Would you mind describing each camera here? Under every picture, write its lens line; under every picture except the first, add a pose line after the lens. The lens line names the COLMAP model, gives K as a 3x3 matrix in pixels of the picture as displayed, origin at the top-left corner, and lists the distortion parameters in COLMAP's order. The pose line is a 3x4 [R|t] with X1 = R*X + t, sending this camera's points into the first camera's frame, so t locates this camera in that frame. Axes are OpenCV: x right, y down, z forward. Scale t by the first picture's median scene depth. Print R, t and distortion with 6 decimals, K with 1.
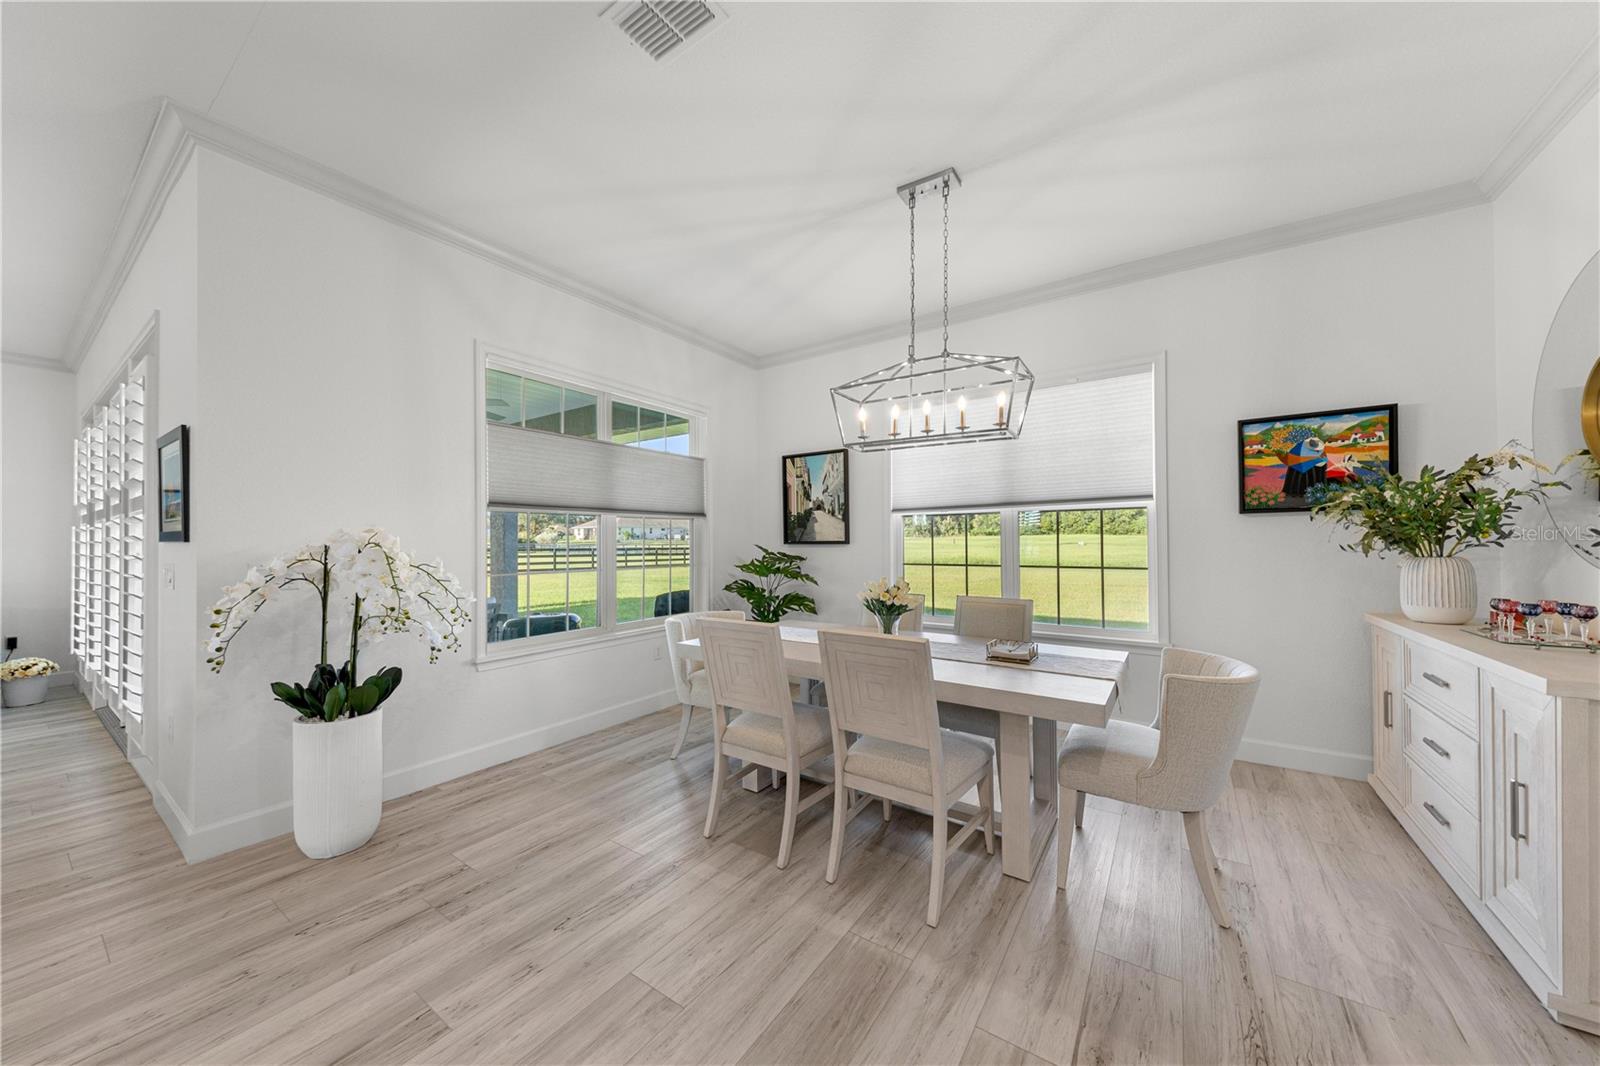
lens RADIAL K [[555.2, 0, 799.9], [0, 555.2, 538.8], [0, 0, 1]] dist [0.000365, 0.000099]
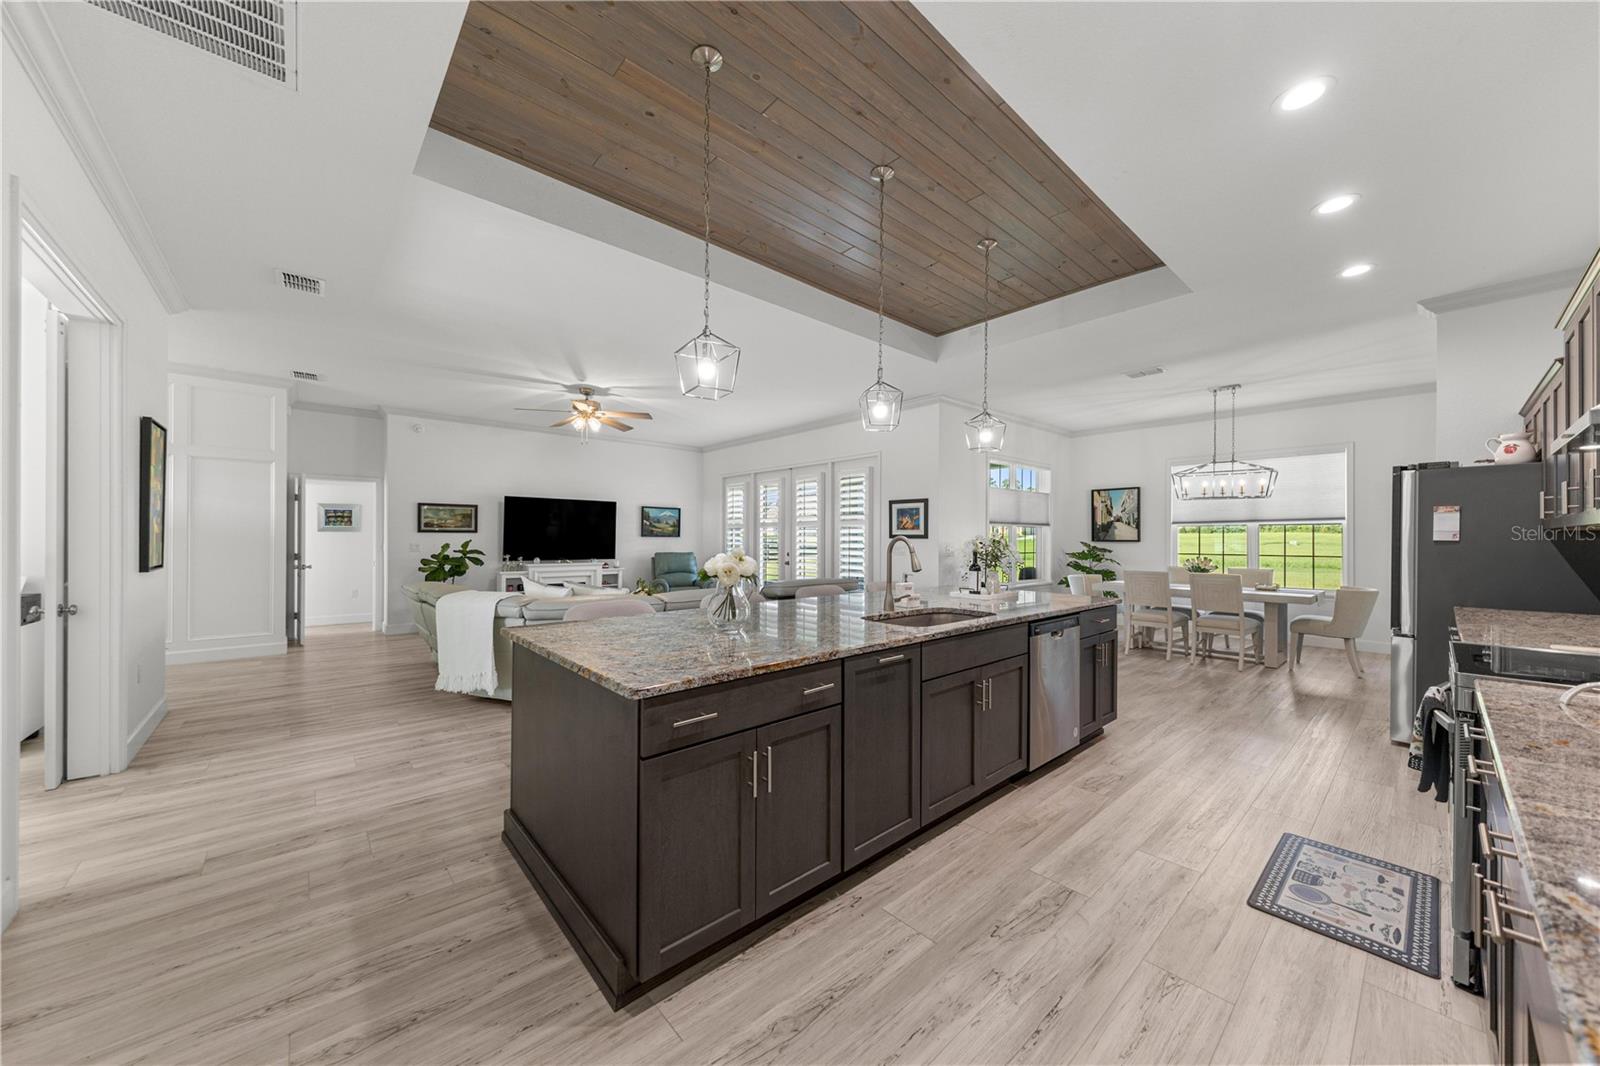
lens RADIAL K [[557.9, 0, 804.7], [0, 557.9, 539.8], [0, 0, 1]] dist [-0.001878, -0.000117]
pose [[0.970216, 0.010376, -0.242020, -0.522746], [-0.008012, 0.999910, 0.010747, -0.007685], [0.242110, -0.008488, 0.970212, -0.974413]]
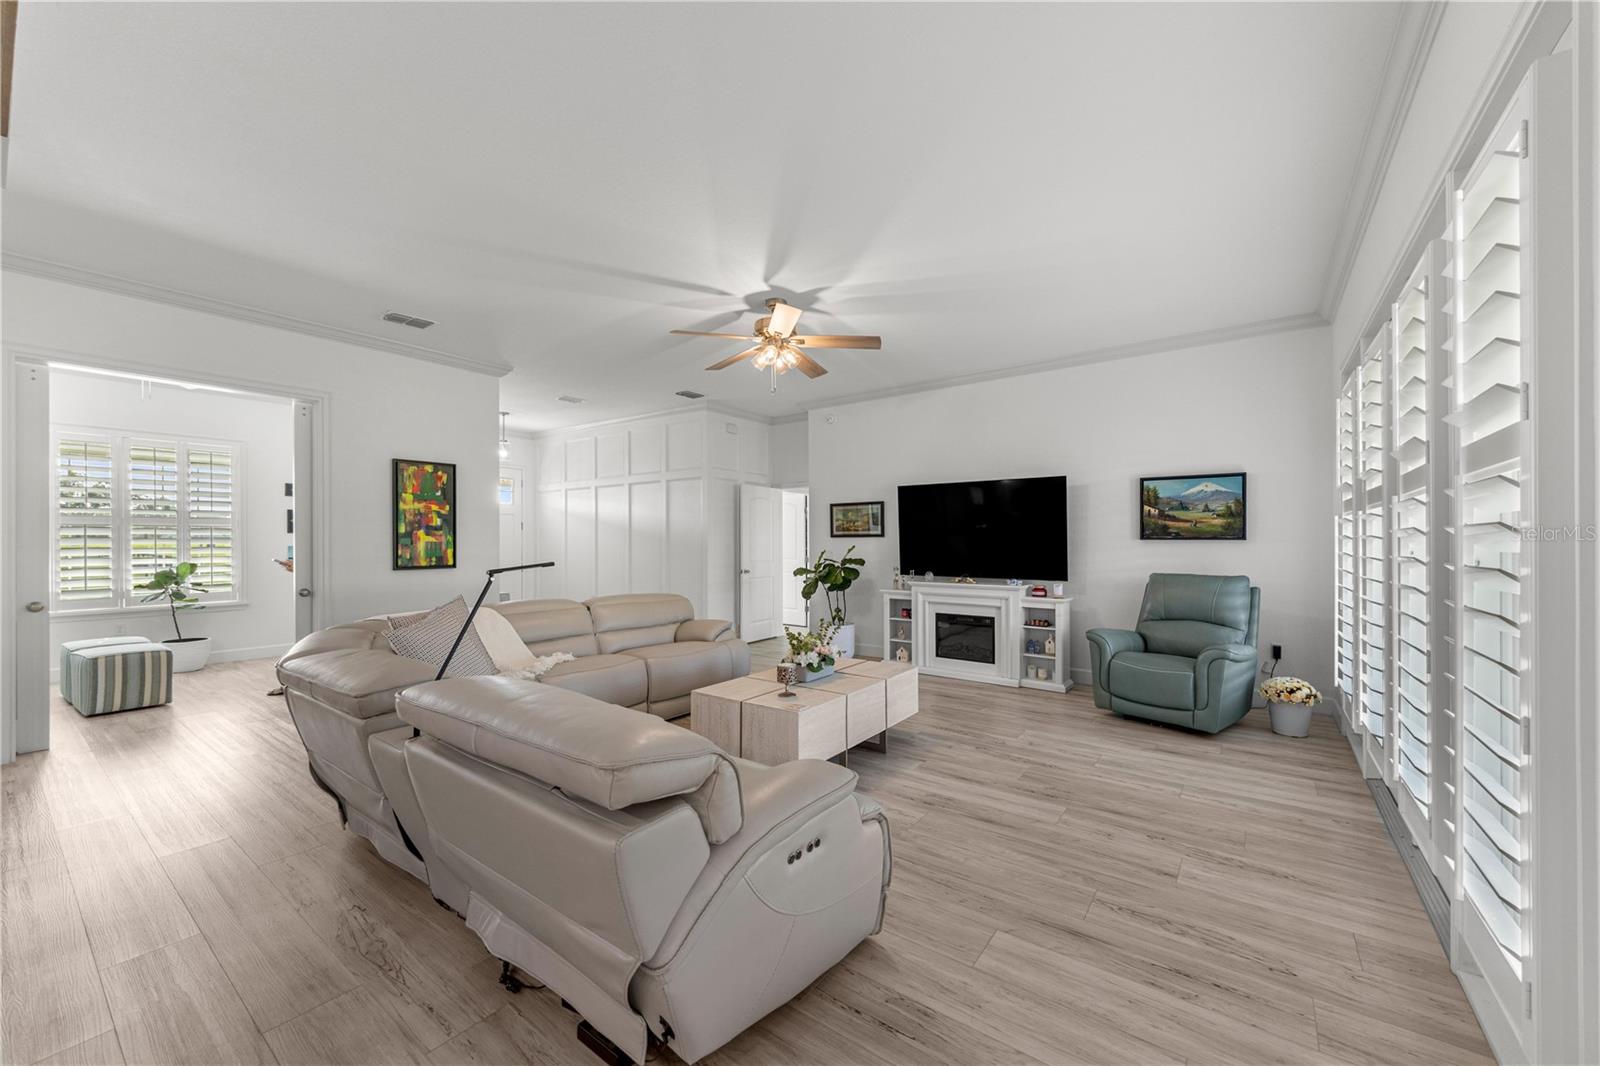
lens RADIAL K [[610.0, 0, 803.7], [0, 610.0, 539.8], [0, 0, 1]] dist [-0.000604, -0.000091]
pose [[-0.039423, -0.000247, -0.999223, -0.450952], [0.009938, 0.999950, -0.000639, 0.003146], [0.999173, -0.009955, -0.039418, 0.310476]]
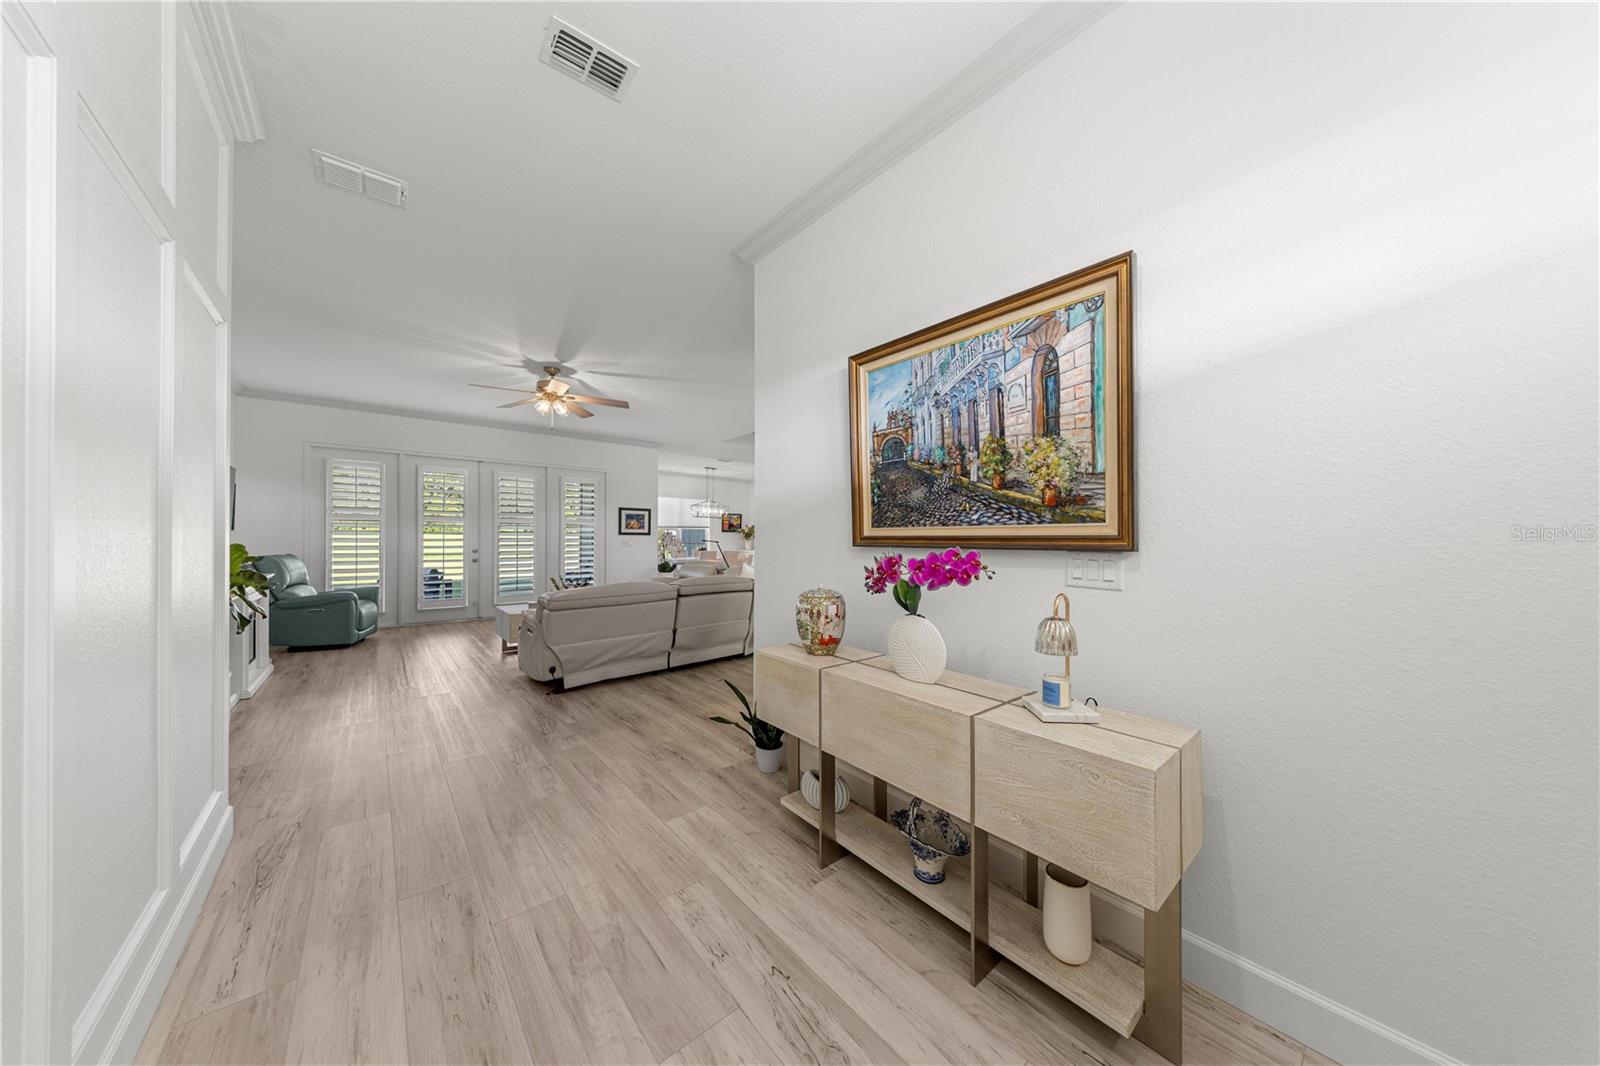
lens RADIAL K [[511.1, 0, 808.0], [0, 511.1, 540.3], [0, 0, 1]] dist [-0.000301, -0.000023]
pose [[0.258223, 0.005216, 0.966071, -2.336024], [-0.009742, 0.999949, -0.002795, 0.021401], [-0.966036, -0.008690, 0.258260, -0.618967]]
